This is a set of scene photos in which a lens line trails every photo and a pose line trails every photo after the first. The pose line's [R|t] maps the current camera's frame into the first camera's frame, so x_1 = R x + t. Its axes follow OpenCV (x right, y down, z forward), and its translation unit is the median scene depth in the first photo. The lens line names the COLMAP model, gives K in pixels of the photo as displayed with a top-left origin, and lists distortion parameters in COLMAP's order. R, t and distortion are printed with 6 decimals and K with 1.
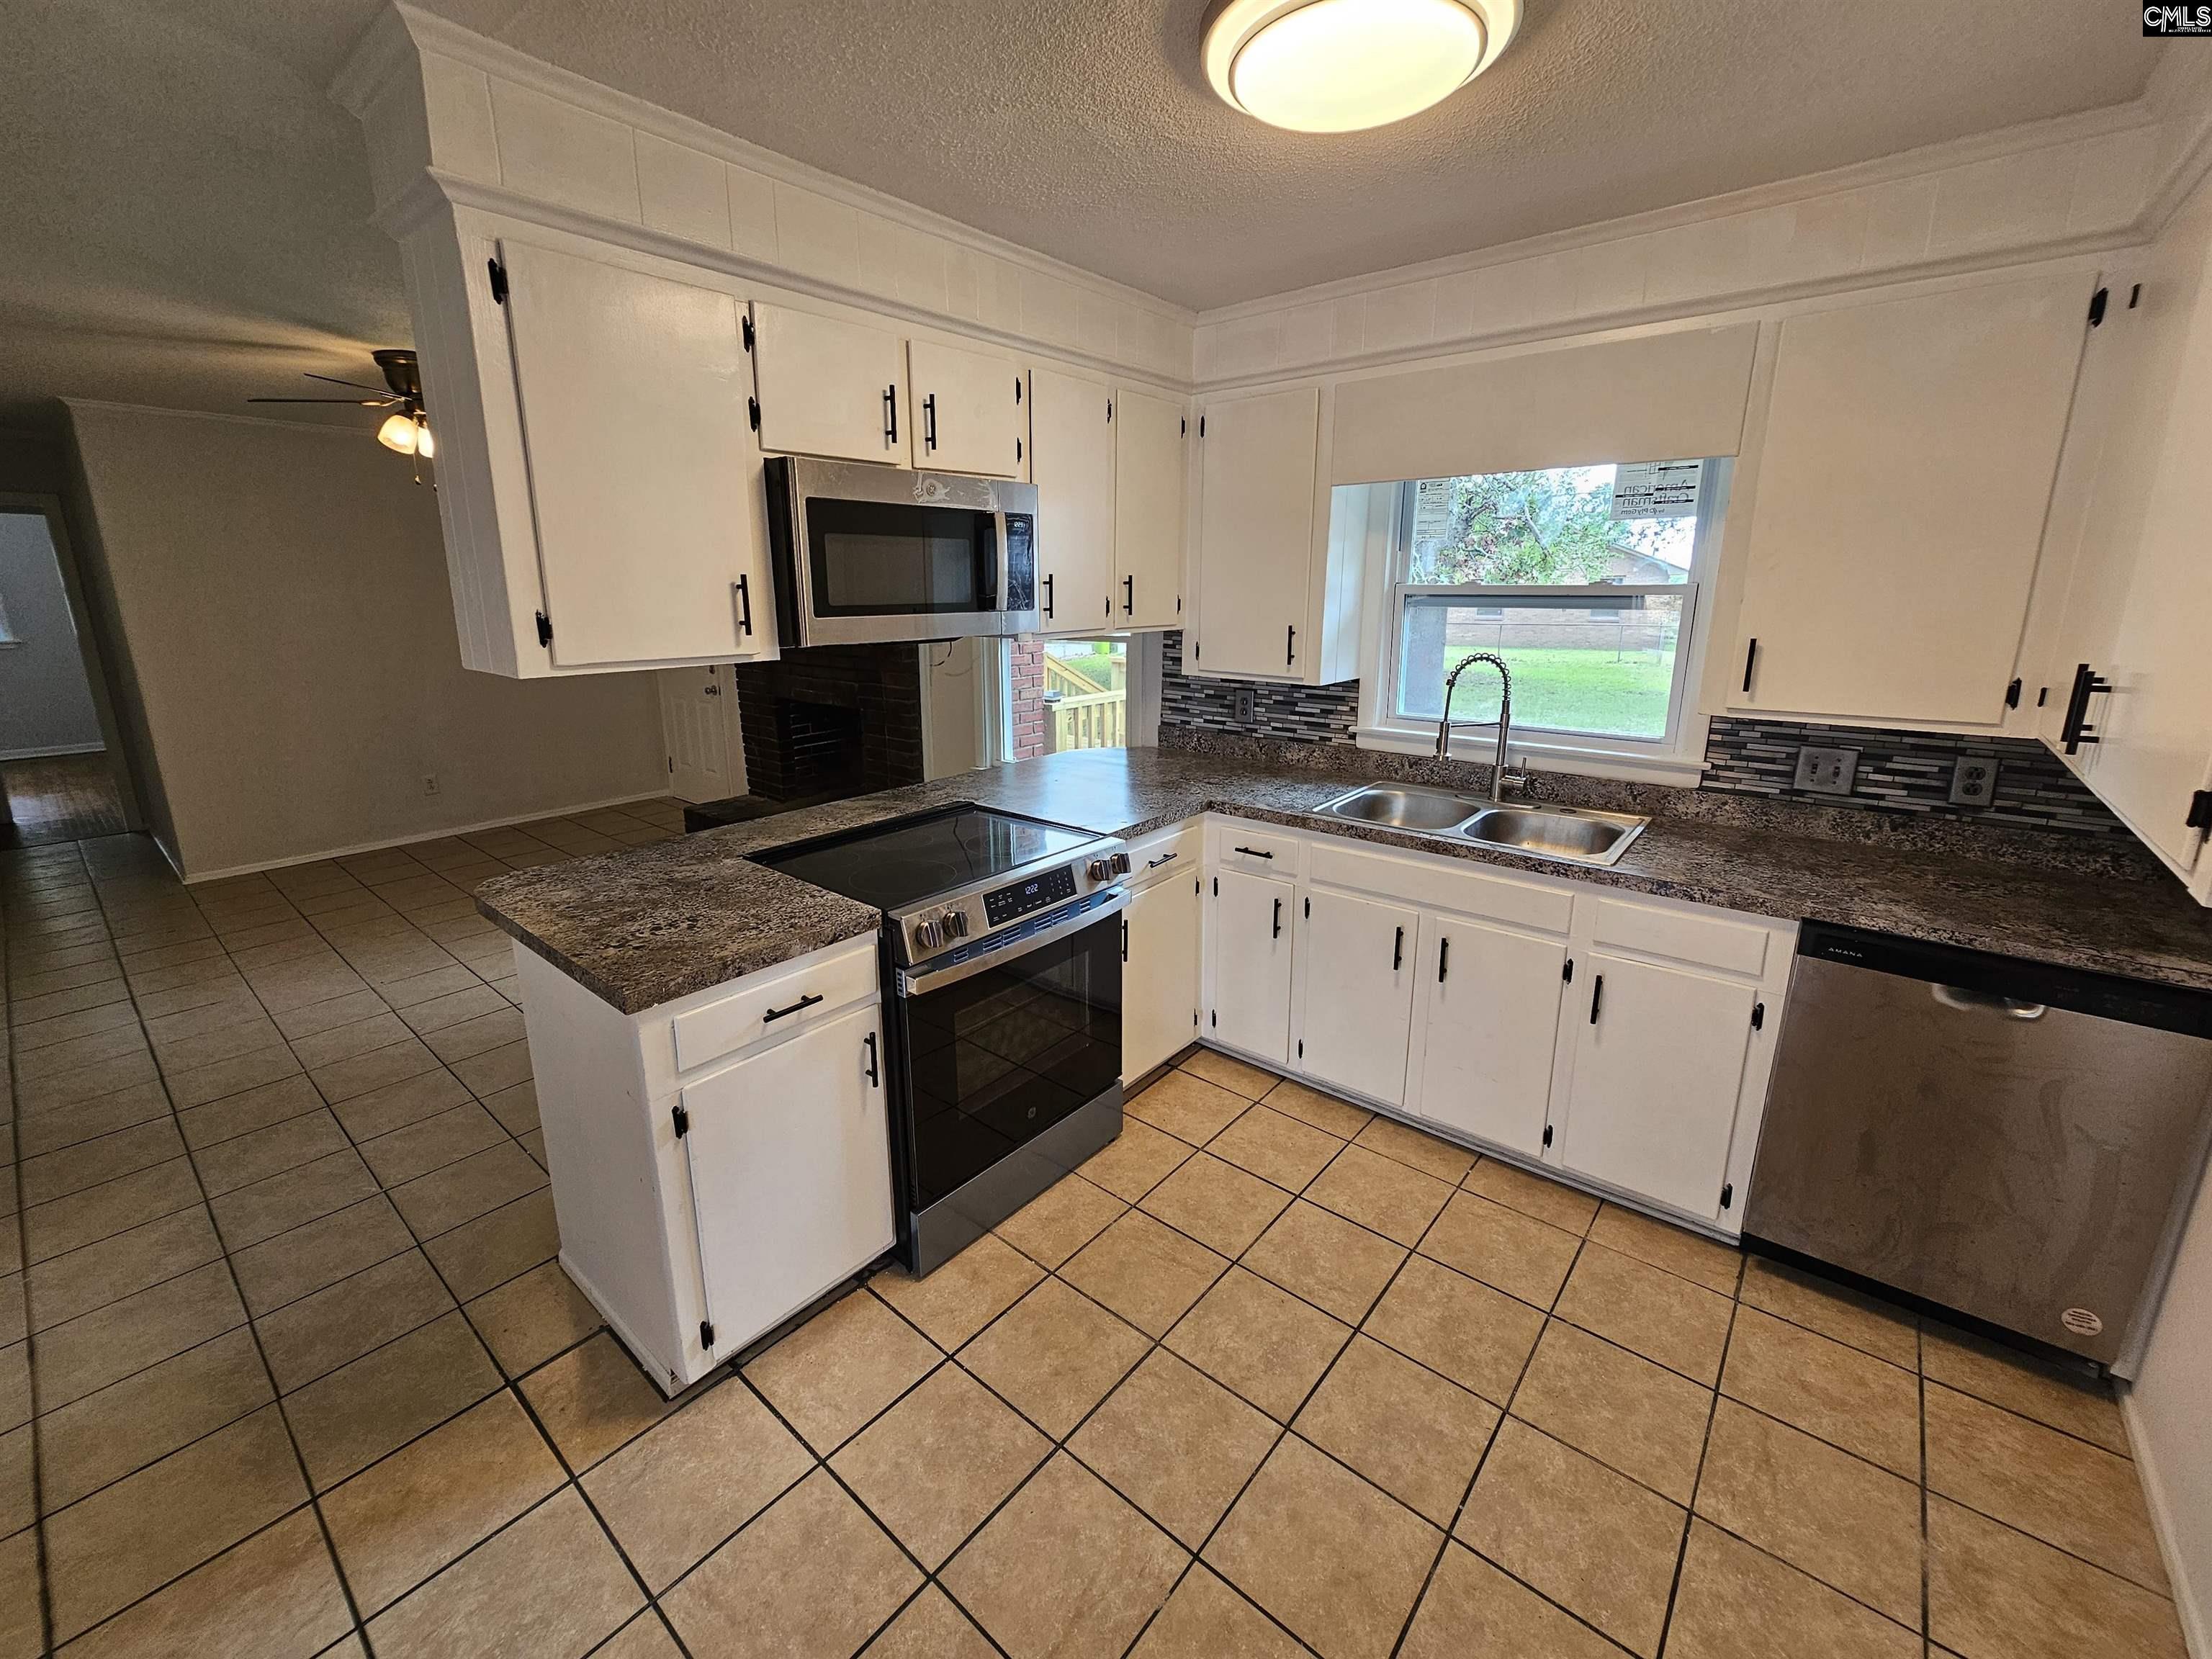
lens RADIAL K [[903.9, 0, 1100.1], [0, 903.9, 795.9], [0, 0, 1]] dist [-0.001040, -0.000422]
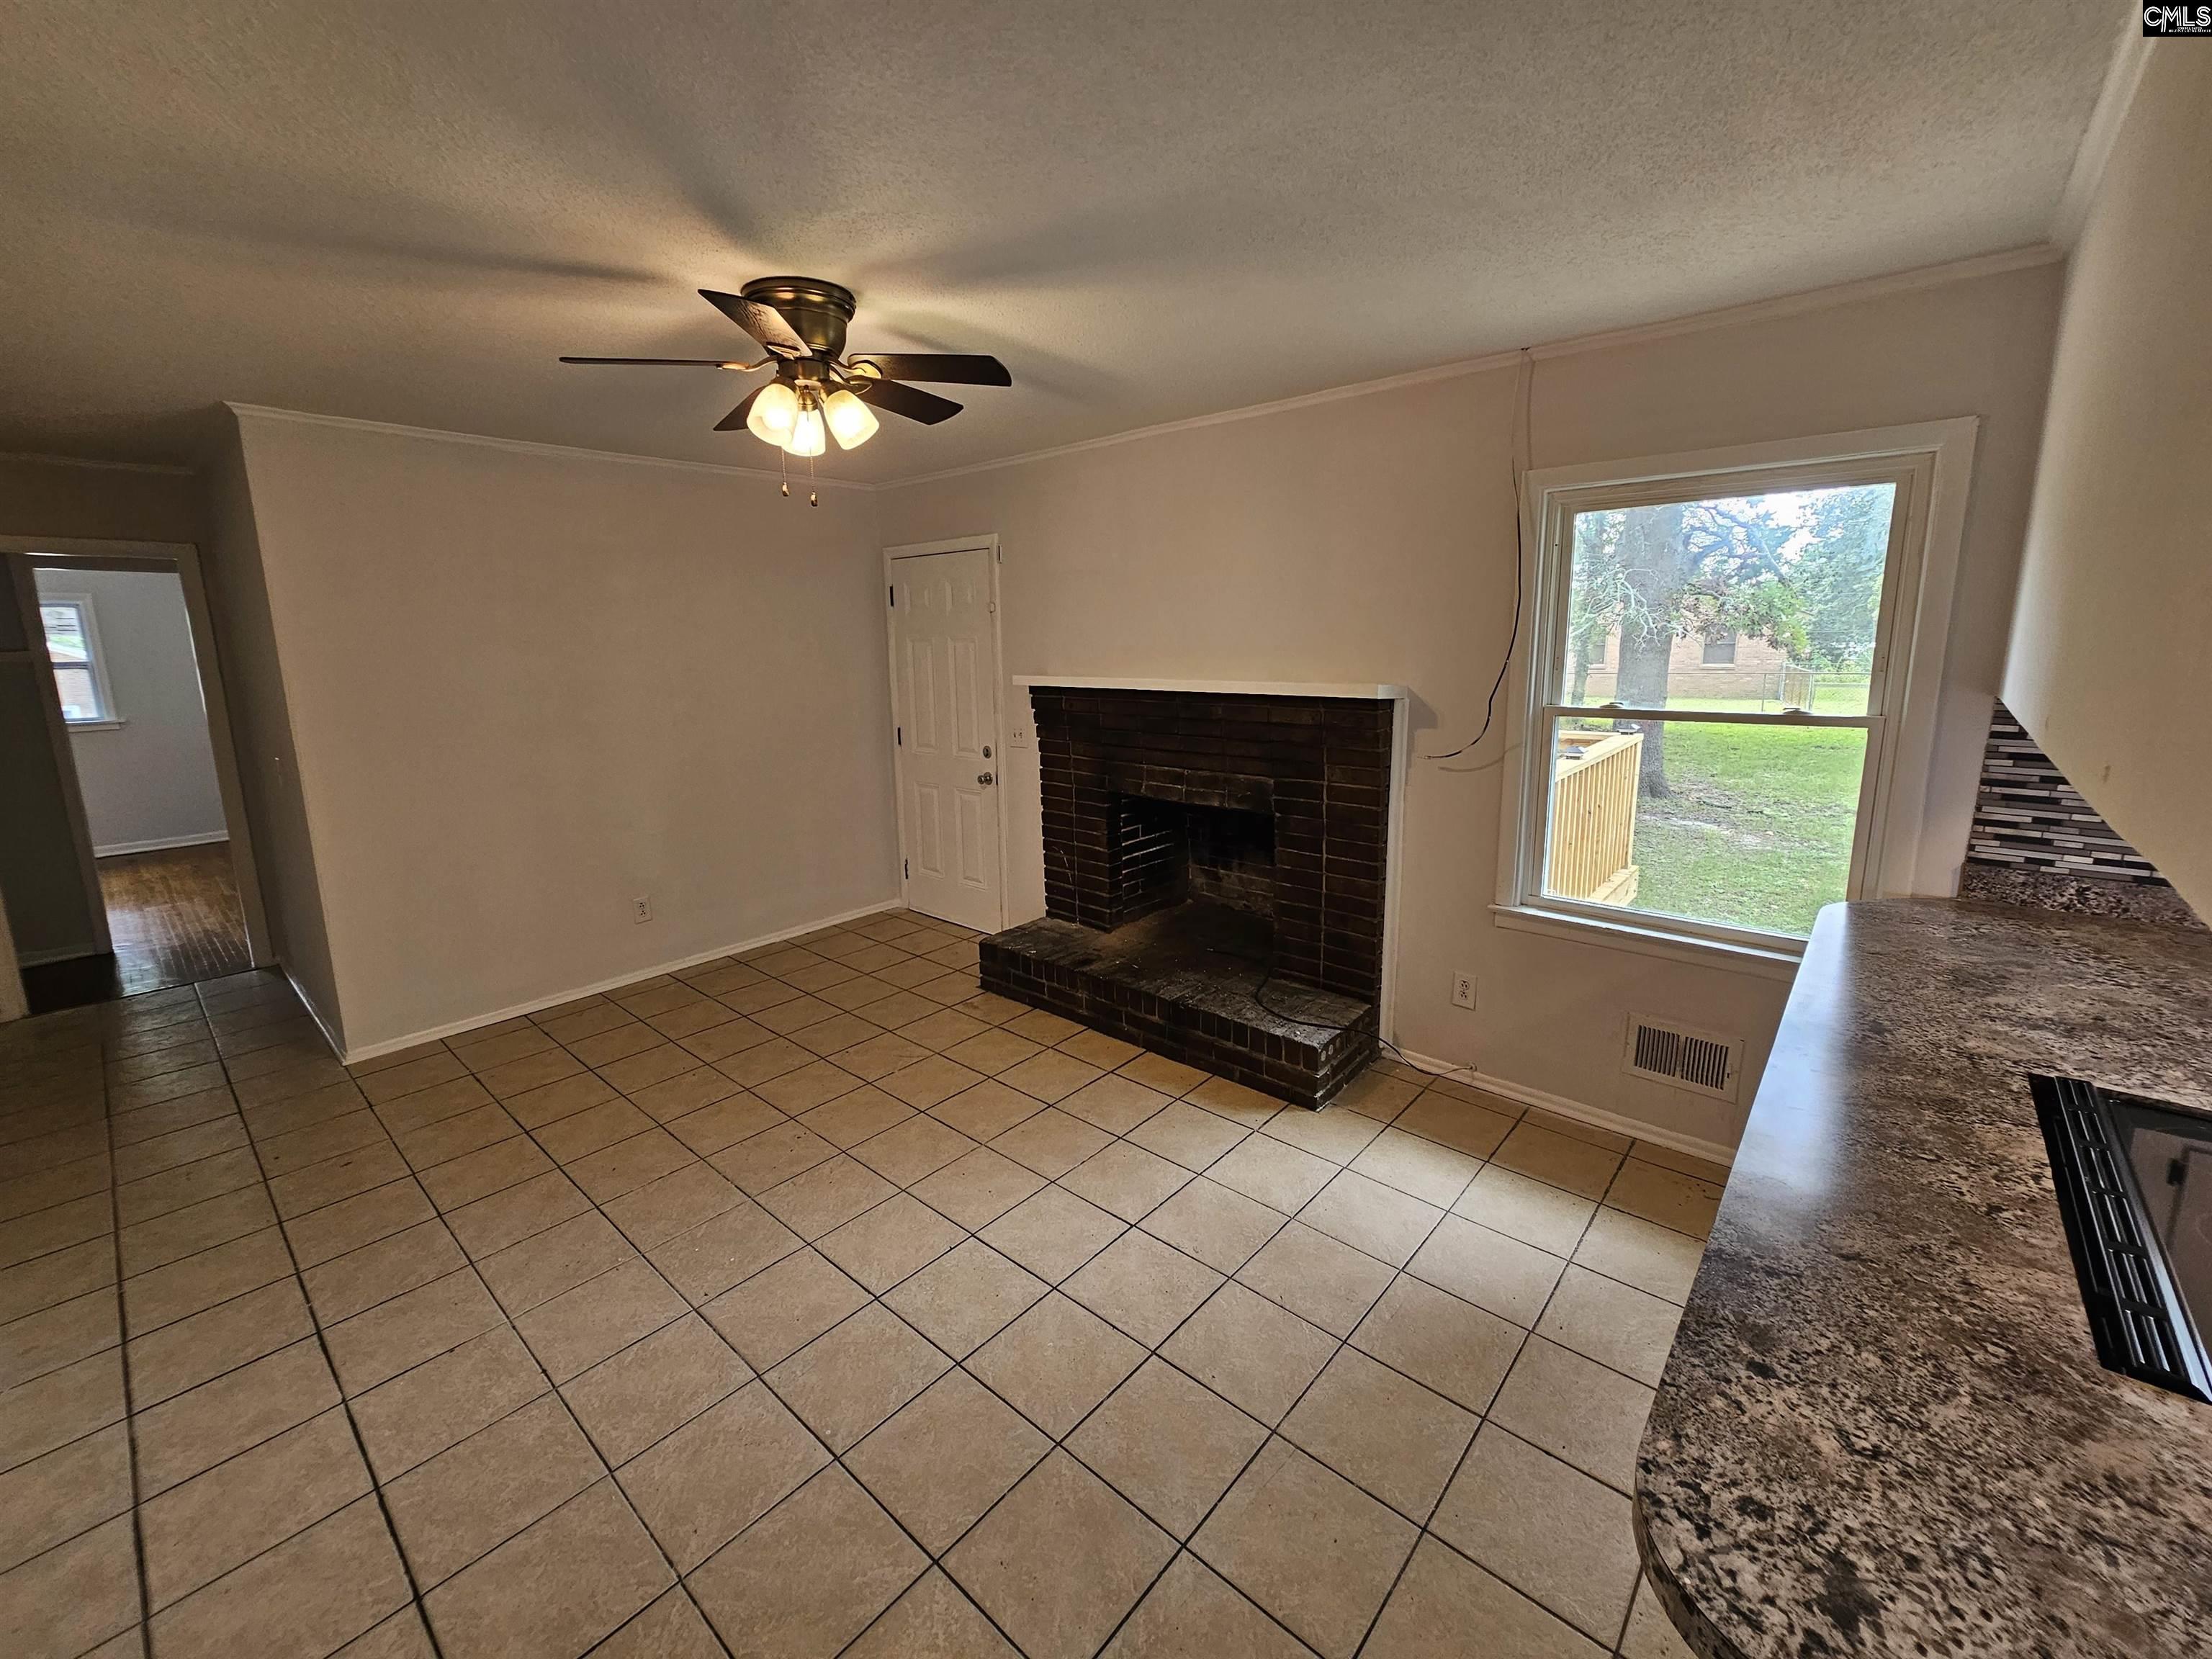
lens RADIAL K [[903.9, 0, 1102.8], [0, 903.9, 798.8], [0, 0, 1]] dist [-0.001040, -0.000422]
pose [[0.999367, -0.009662, -0.034243, -0.760885], [0.007788, 0.998487, -0.054427, -0.143366], [0.034717, 0.054126, 0.997930, 0.571672]]
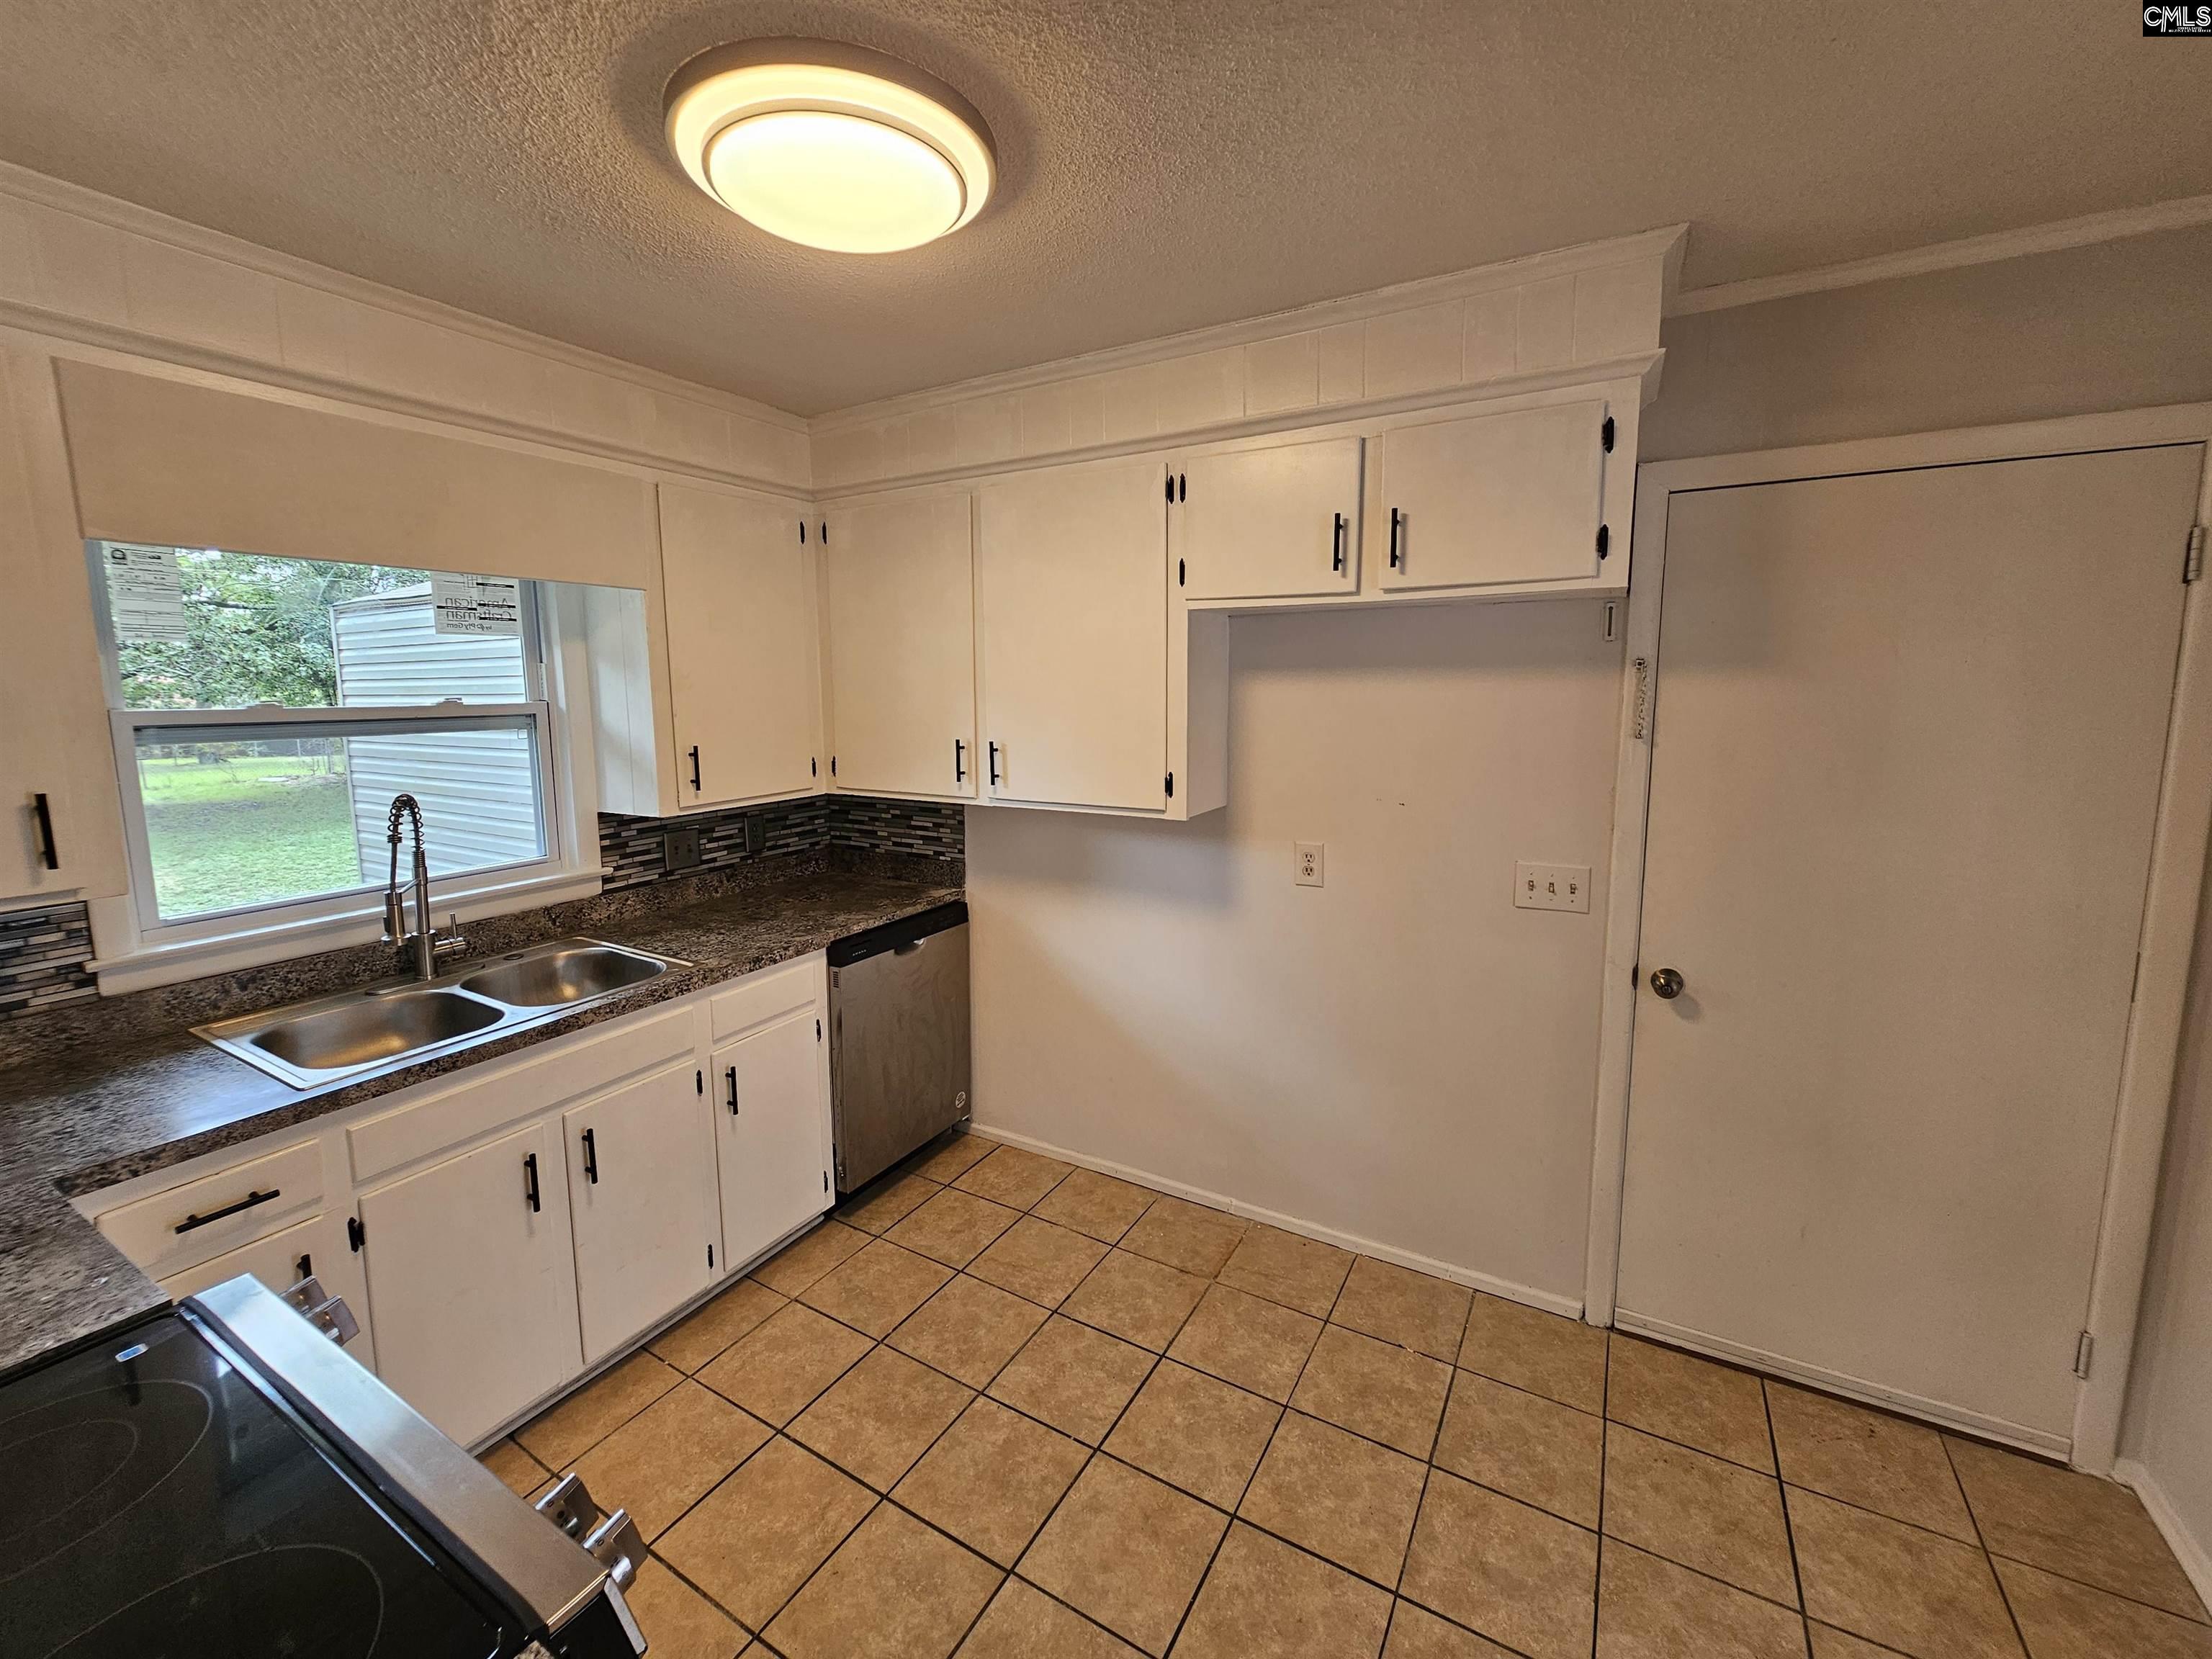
lens RADIAL K [[903.9, 0, 1092.7], [0, 903.9, 793.5], [0, 0, 1]] dist [-0.001040, -0.000422]
pose [[-0.164733, -0.114258, 0.979698, -0.464331], [0.234238, 0.960320, 0.151385, -0.152637], [-0.958121, 0.254420, -0.131433, 0.598845]]
